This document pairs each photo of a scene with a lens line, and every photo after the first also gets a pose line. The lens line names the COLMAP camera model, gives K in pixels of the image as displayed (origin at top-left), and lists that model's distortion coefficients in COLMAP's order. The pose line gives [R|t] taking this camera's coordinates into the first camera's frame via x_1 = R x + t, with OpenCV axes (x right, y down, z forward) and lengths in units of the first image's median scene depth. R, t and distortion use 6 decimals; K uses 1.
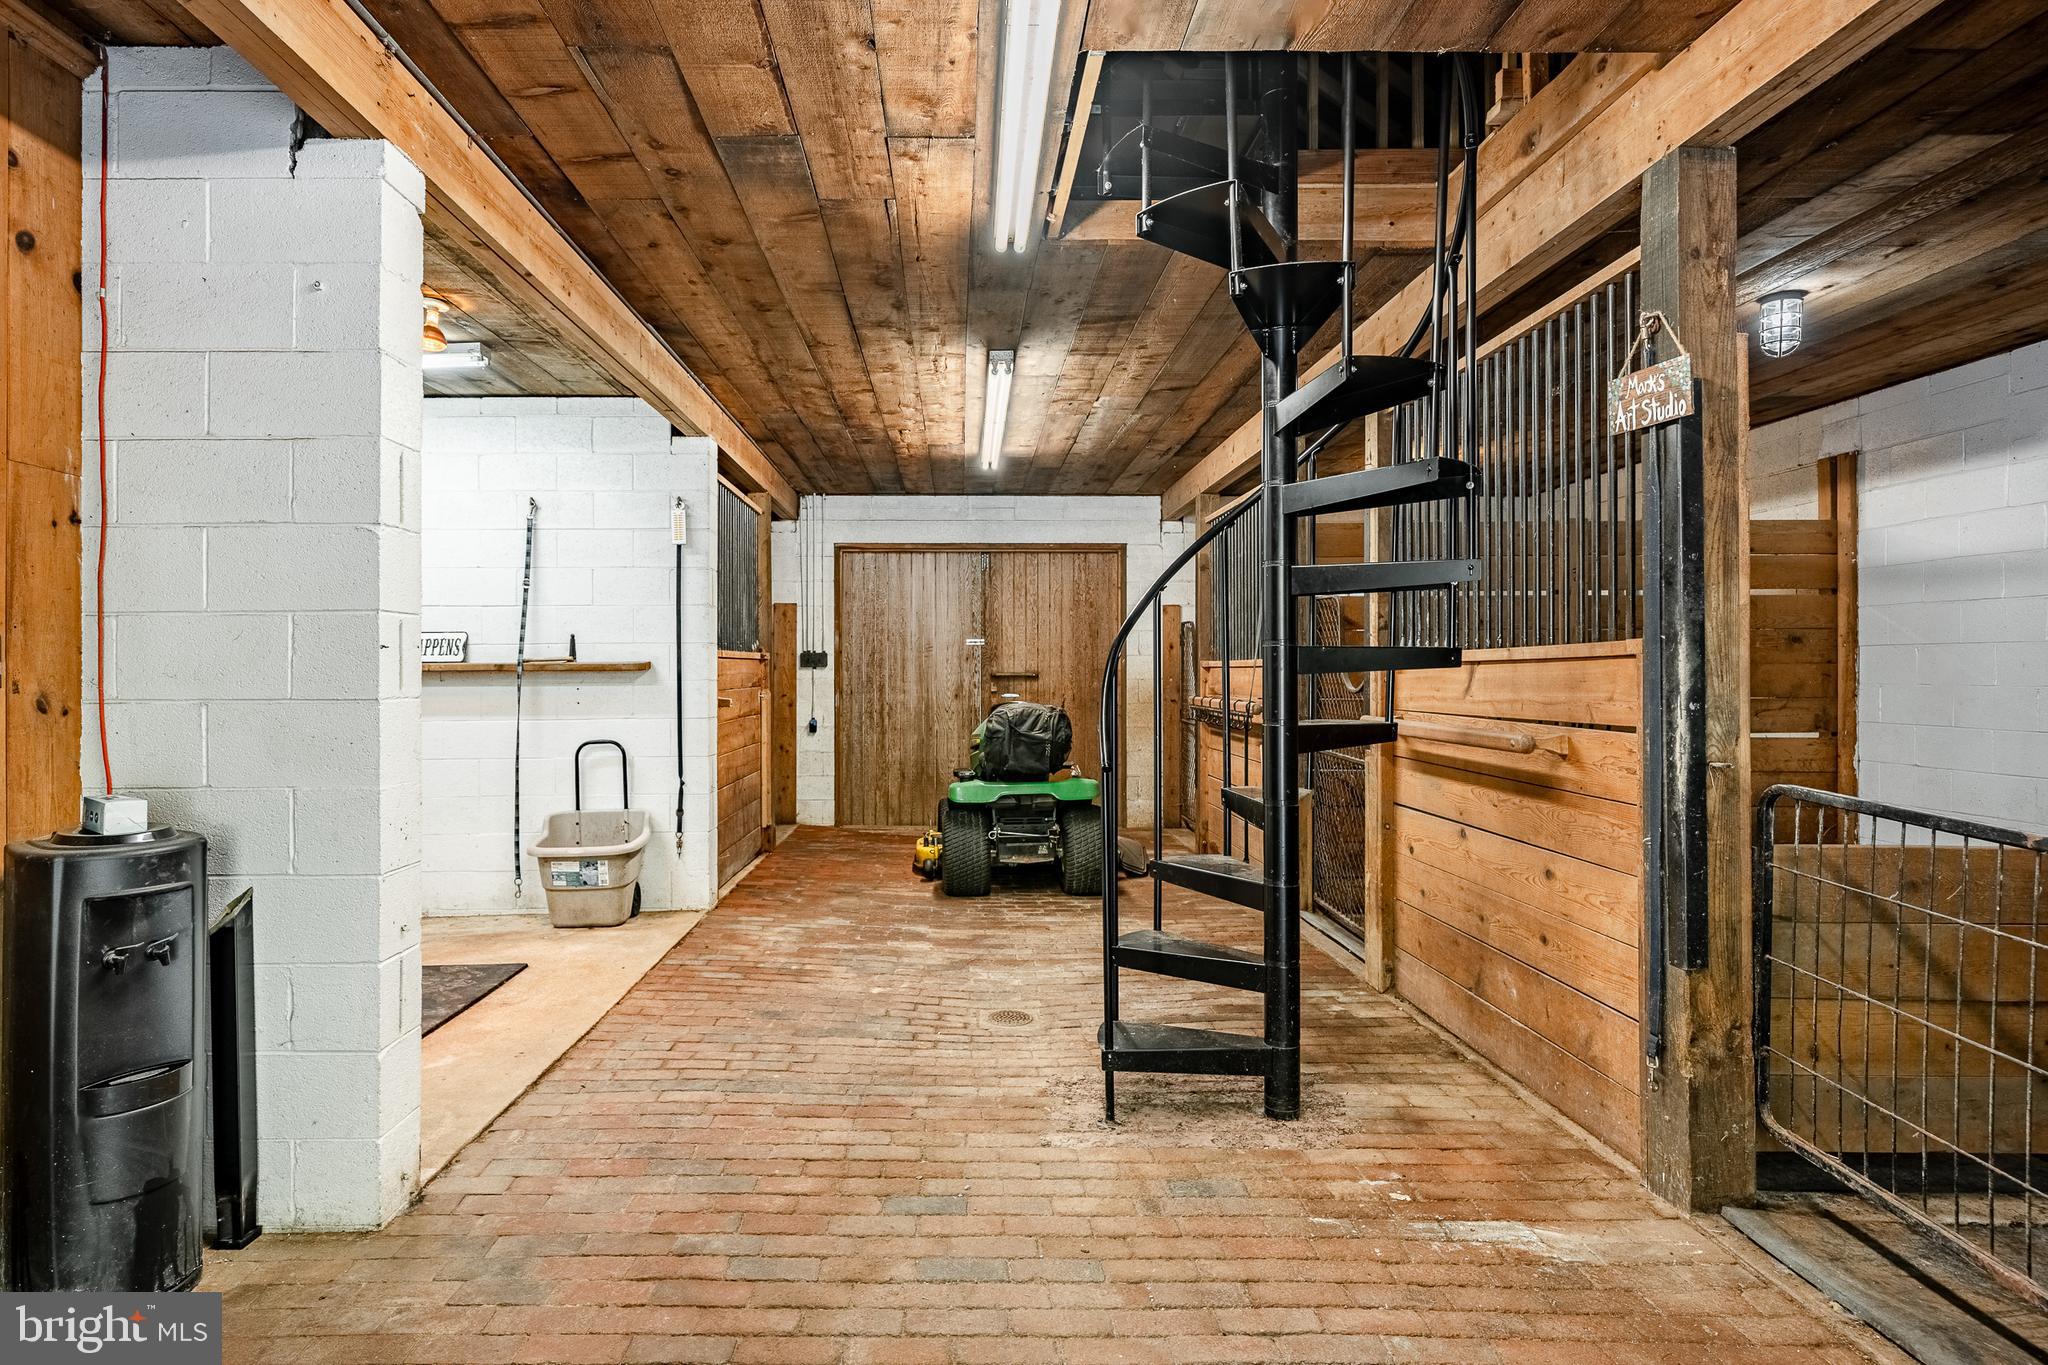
lens RADIAL K [[1062.2, 0, 1025.2], [0, 1062.2, 679.6], [0, 0, 1]] dist [-0.000039, 0.000000]
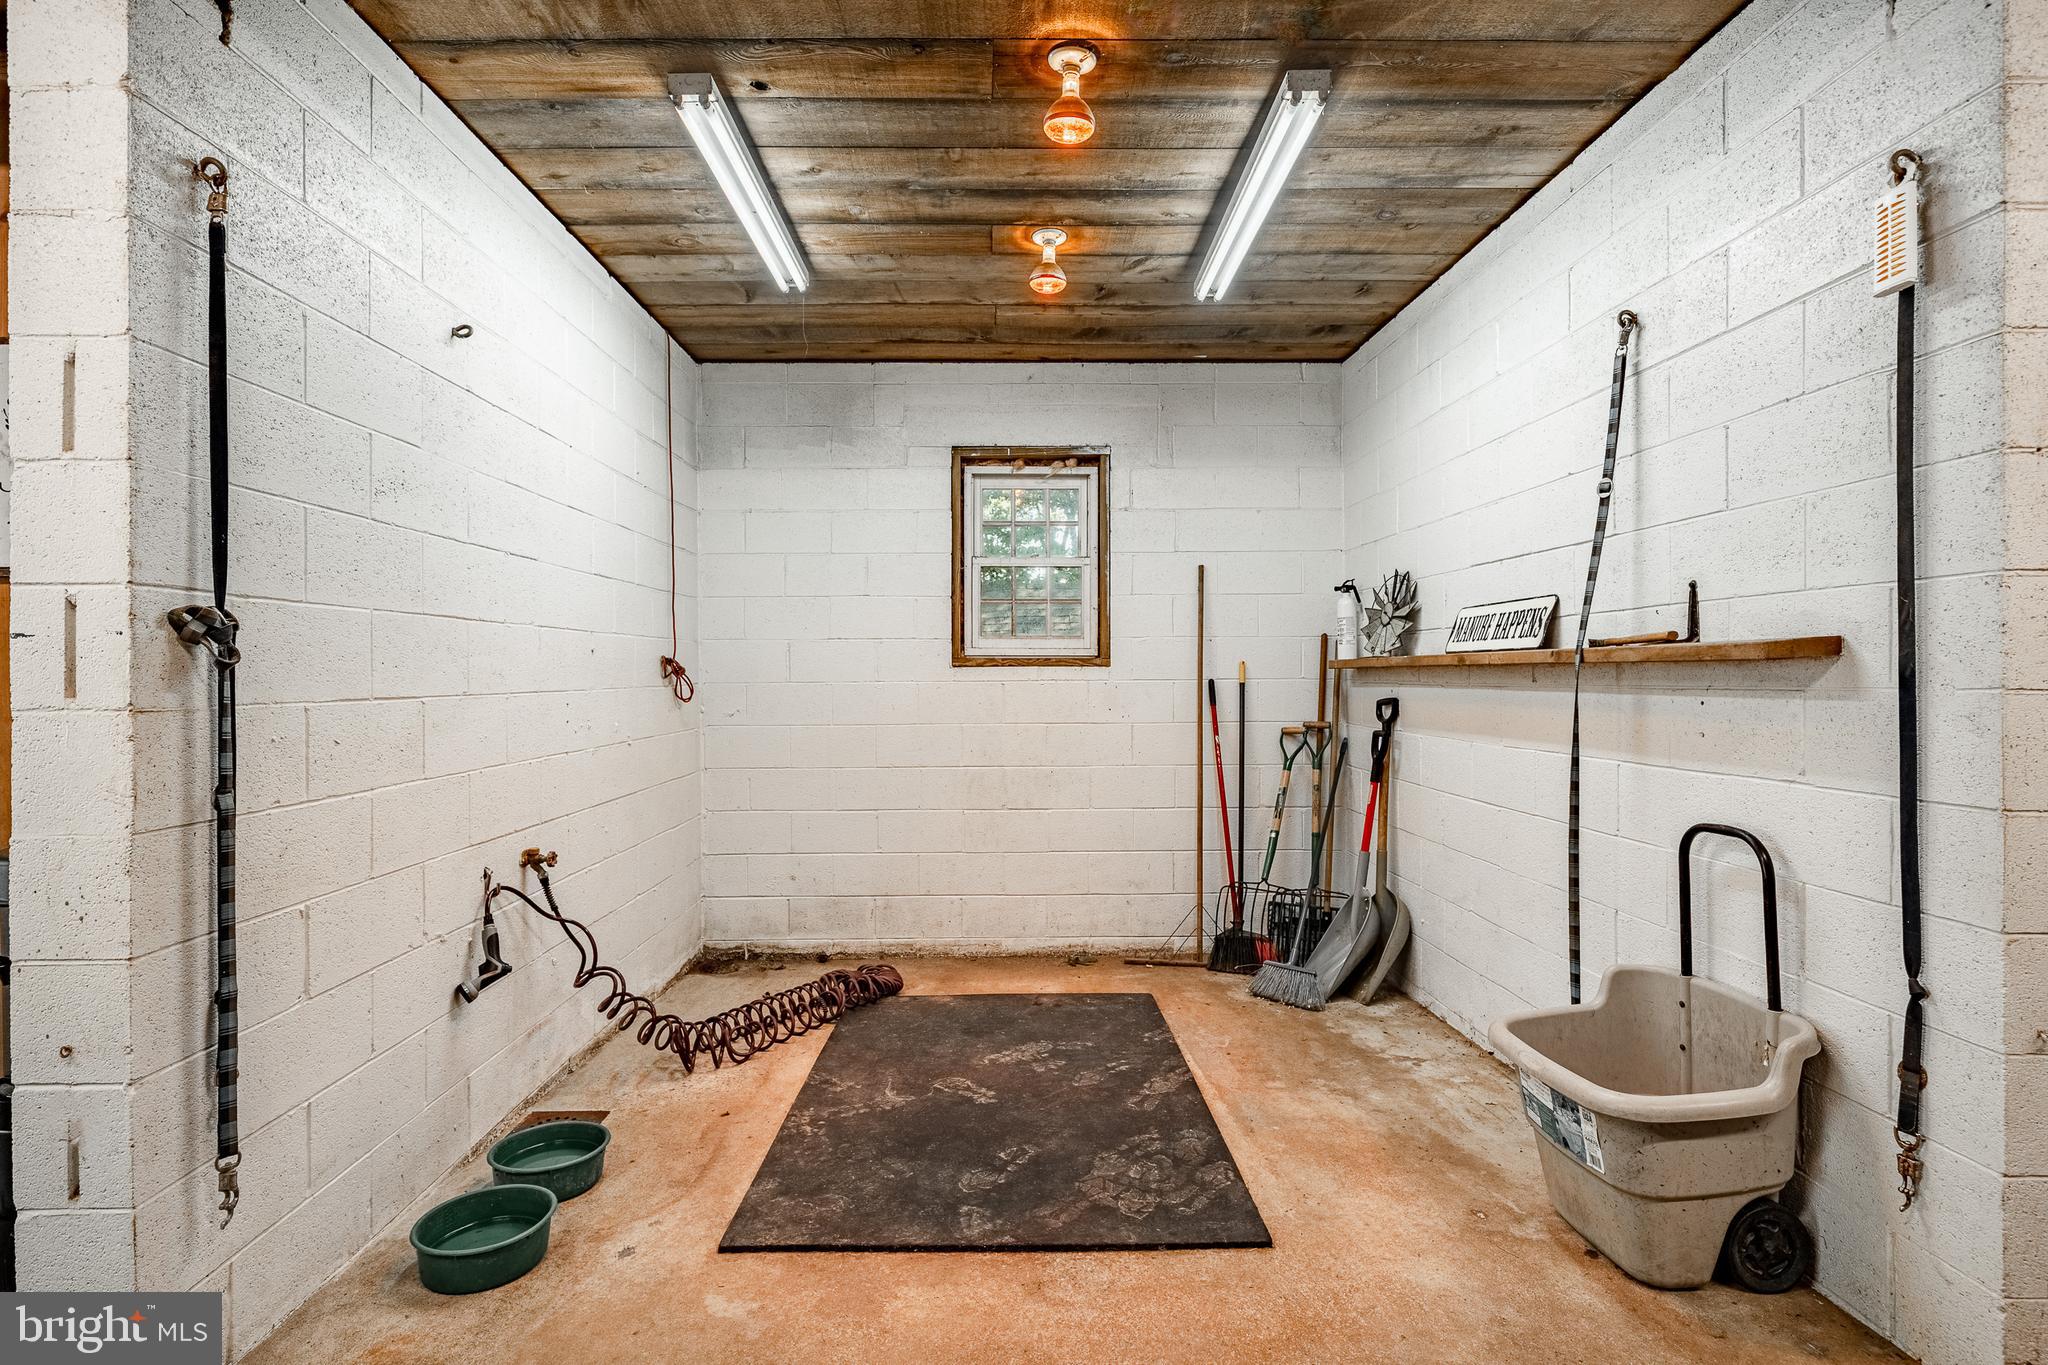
lens RADIAL K [[968.0, 0, 1031.0], [0, 968.0, 668.0], [0, 0, 1]] dist [-0.001657, -0.000087]
pose [[-0.050888, -0.000573, -0.998704, -0.001156], [-0.001696, 0.999998, -0.000487, -0.004840], [0.998703, 0.001669, -0.050889, 0.740600]]
